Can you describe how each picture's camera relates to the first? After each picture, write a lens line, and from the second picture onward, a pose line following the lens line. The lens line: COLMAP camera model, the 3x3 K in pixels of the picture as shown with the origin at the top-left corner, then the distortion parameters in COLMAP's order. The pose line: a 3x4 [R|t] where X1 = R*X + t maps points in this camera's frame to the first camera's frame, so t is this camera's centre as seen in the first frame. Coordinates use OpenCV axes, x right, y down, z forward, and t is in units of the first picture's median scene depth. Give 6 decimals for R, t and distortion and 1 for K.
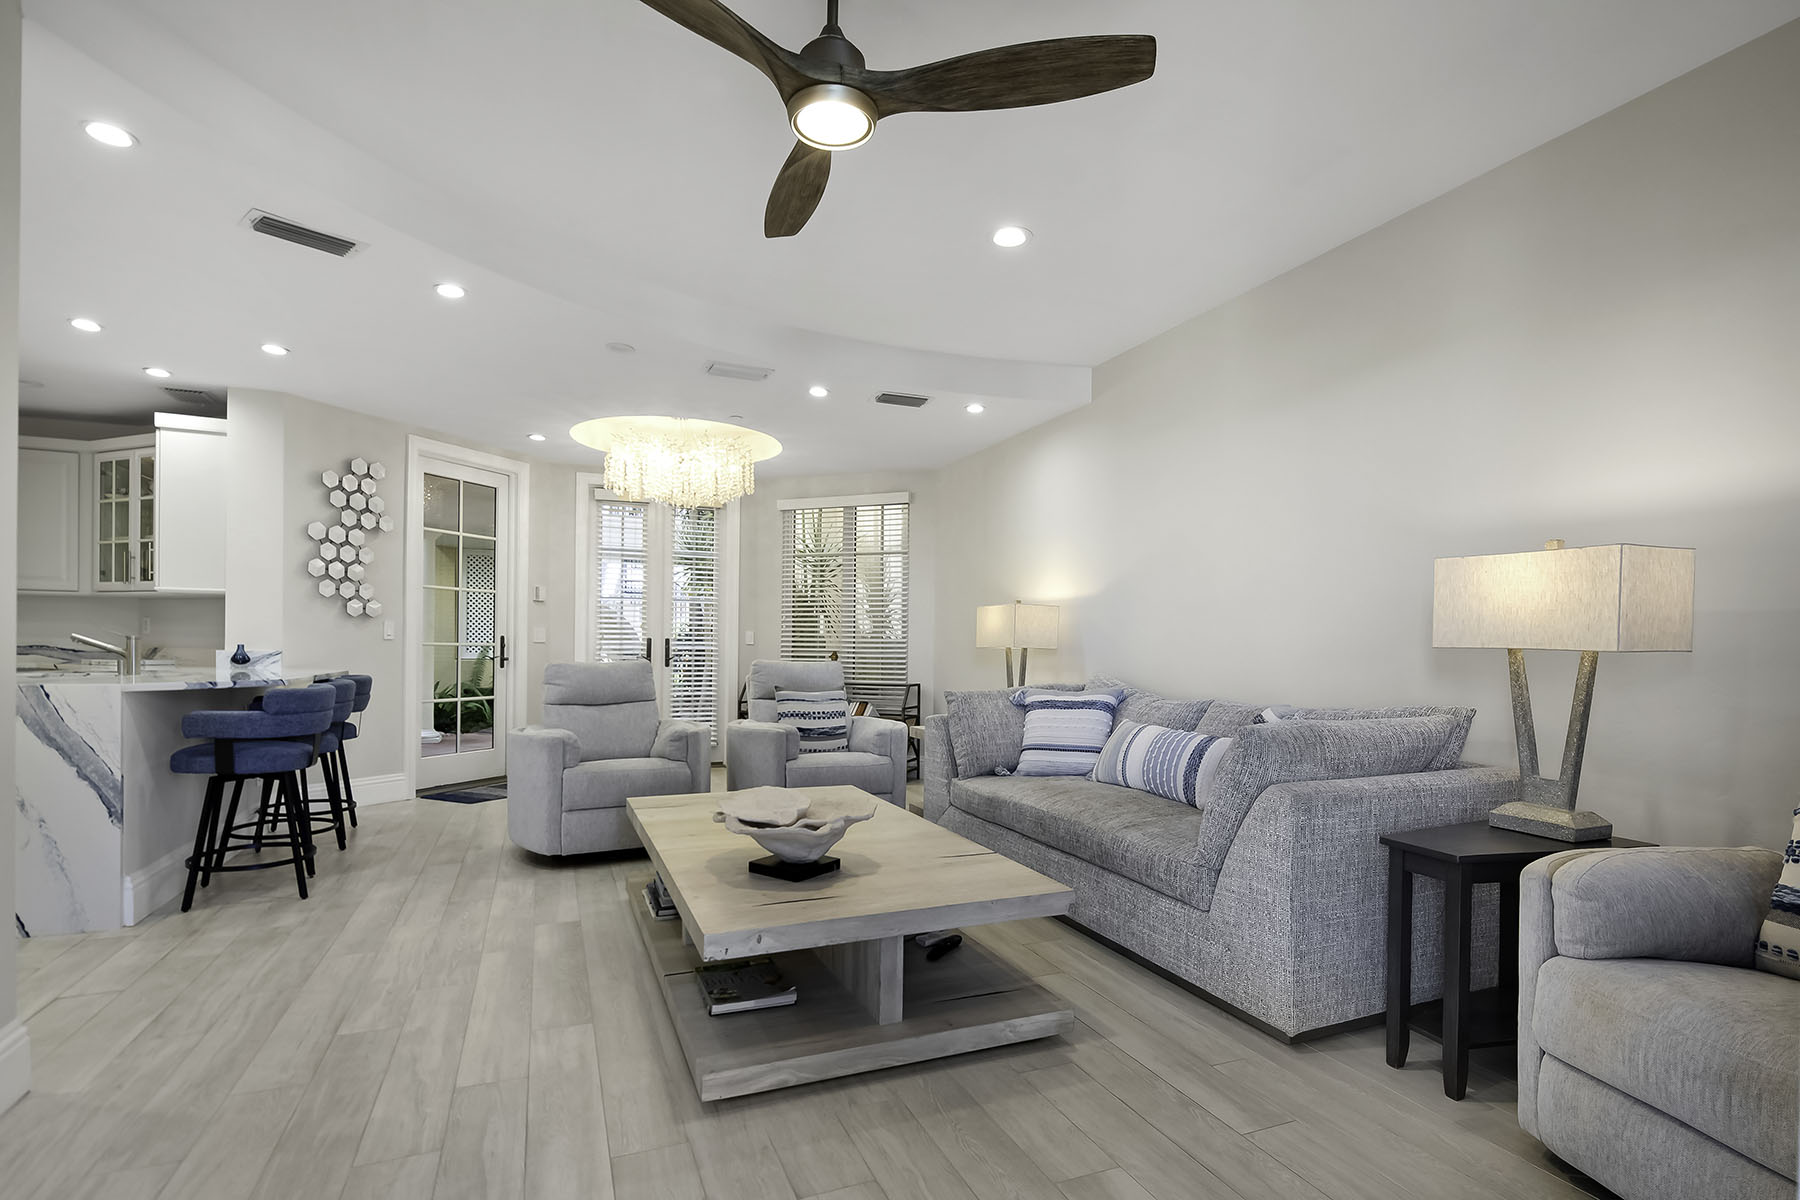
lens RADIAL K [[873.2, 0, 904.6], [0, 873.2, 659.1], [0, 0, 1]] dist [0.004146, -0.003897]
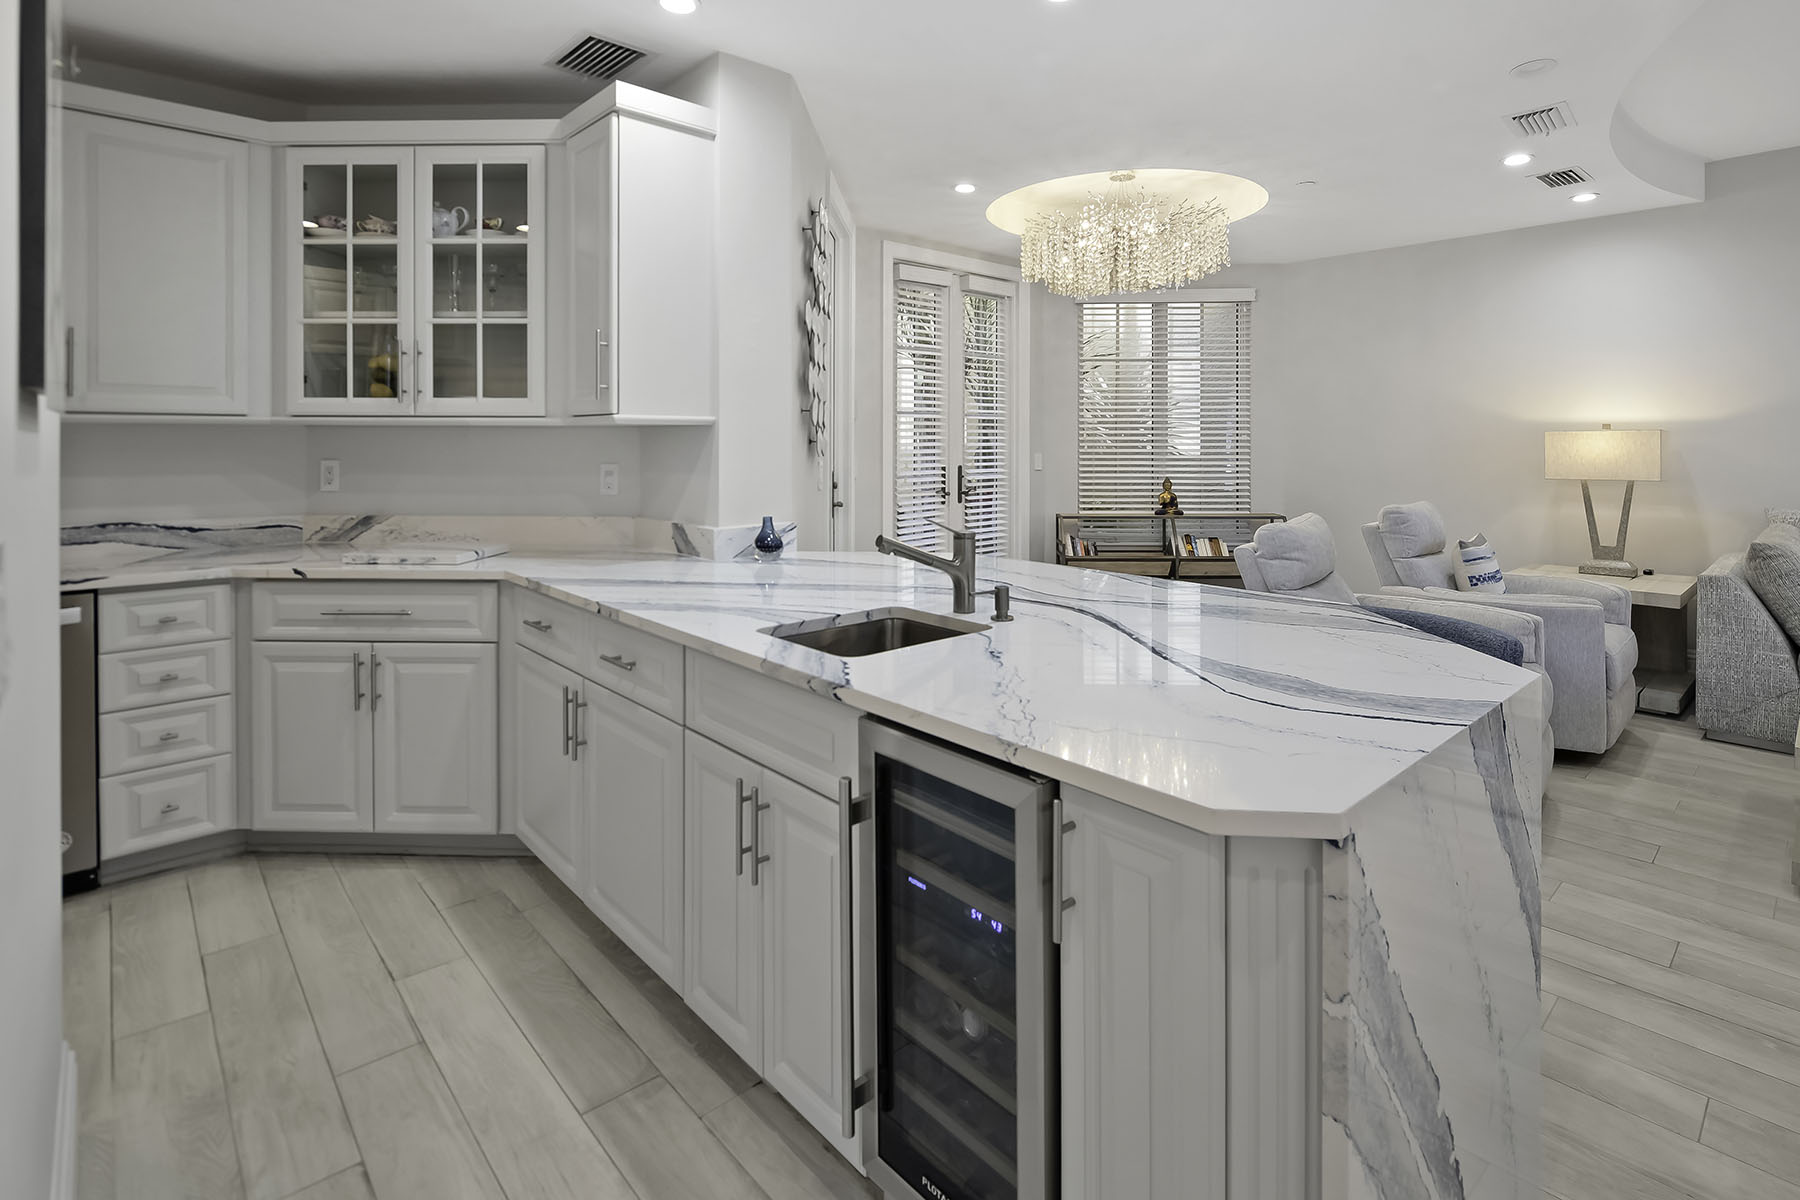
lens RADIAL K [[873.2, 0, 932.0], [0, 873.2, 443.1], [0, 0, 1]] dist [0.004146, -0.003897]
pose [[0.937096, -0.015678, 0.348719, -0.811727], [0.021258, 0.999700, -0.012179, -0.050307], [-0.348423, 0.018826, 0.937148, 0.417126]]
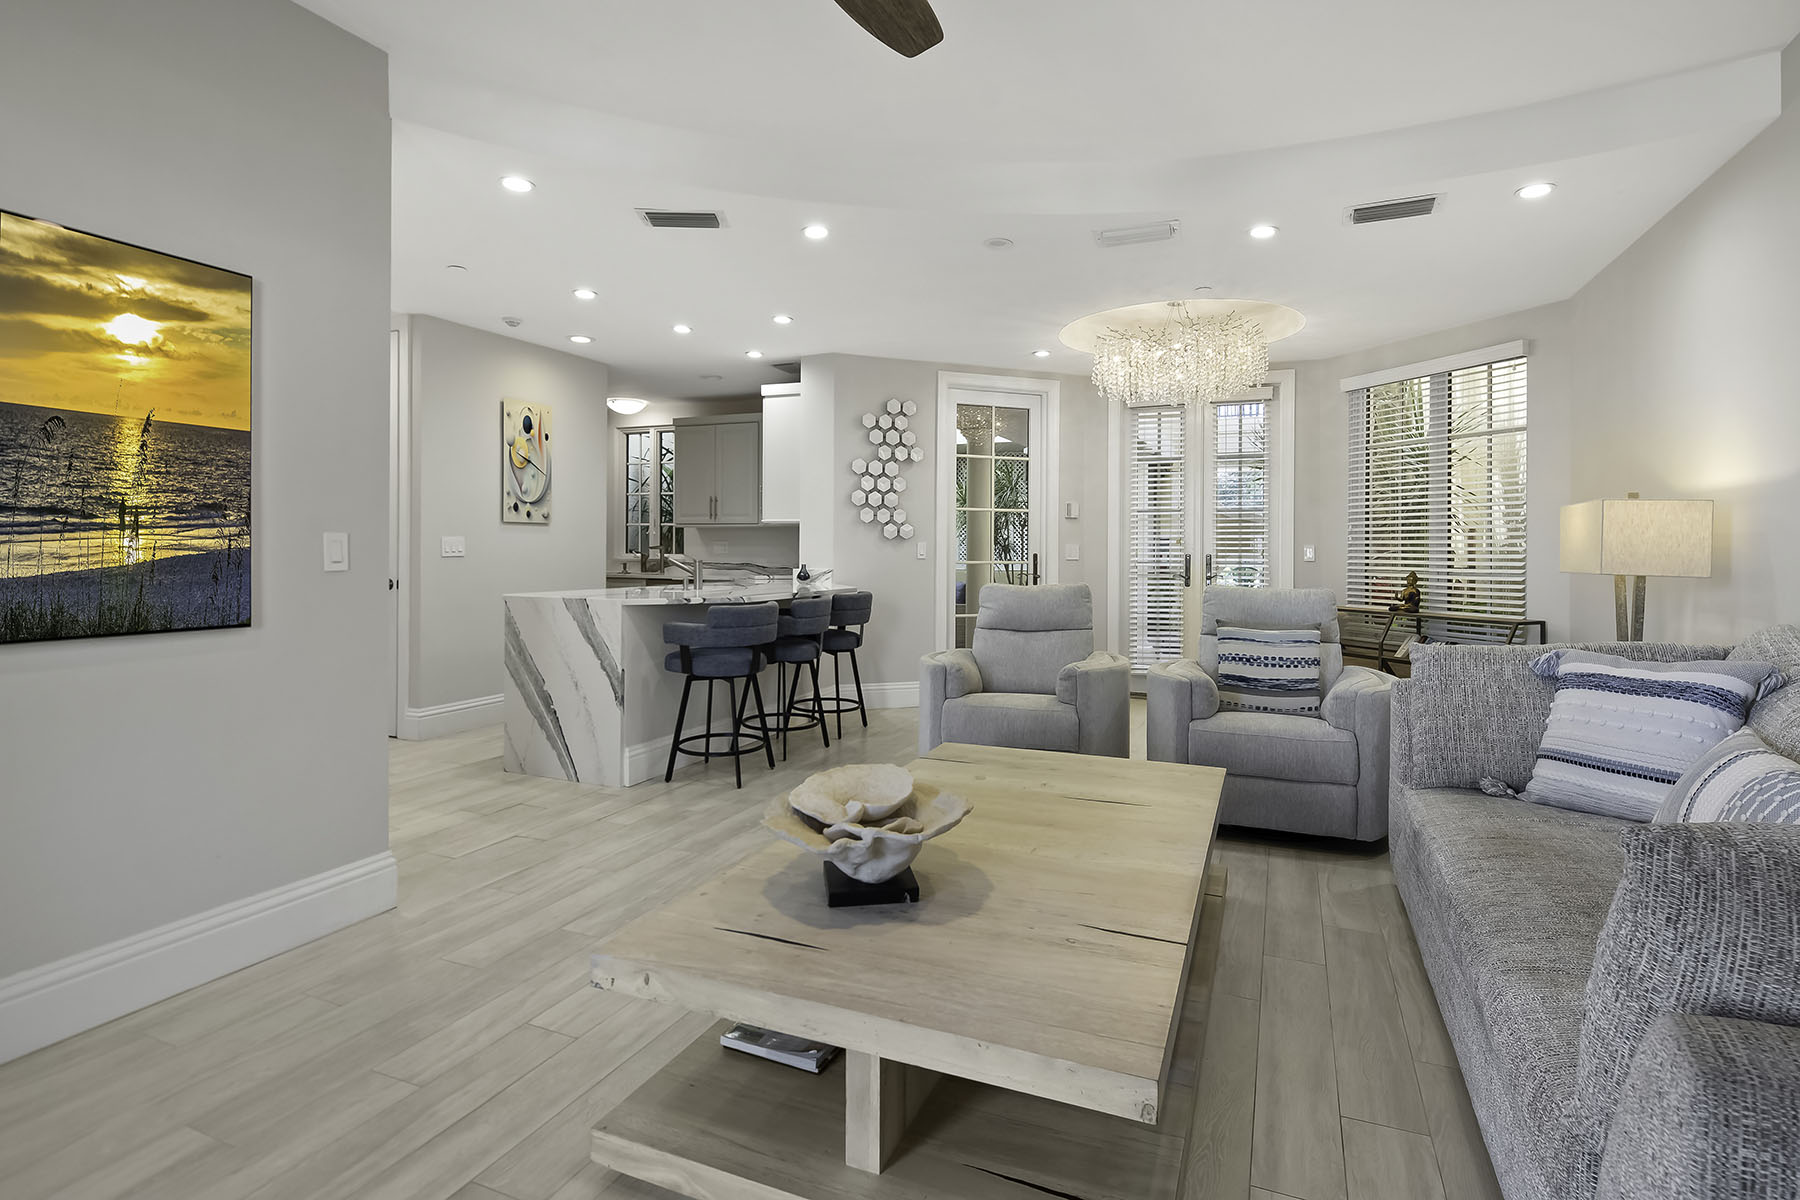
lens RADIAL K [[873.2, 0, 902.3], [0, 873.2, 547.0], [0, 0, 1]] dist [0.004146, -0.003897]
pose [[0.698934, -0.011339, -0.715096, 0.201226], [-0.006190, 0.999741, -0.021903, -0.014433], [0.715159, 0.019735, 0.698683, 0.234292]]
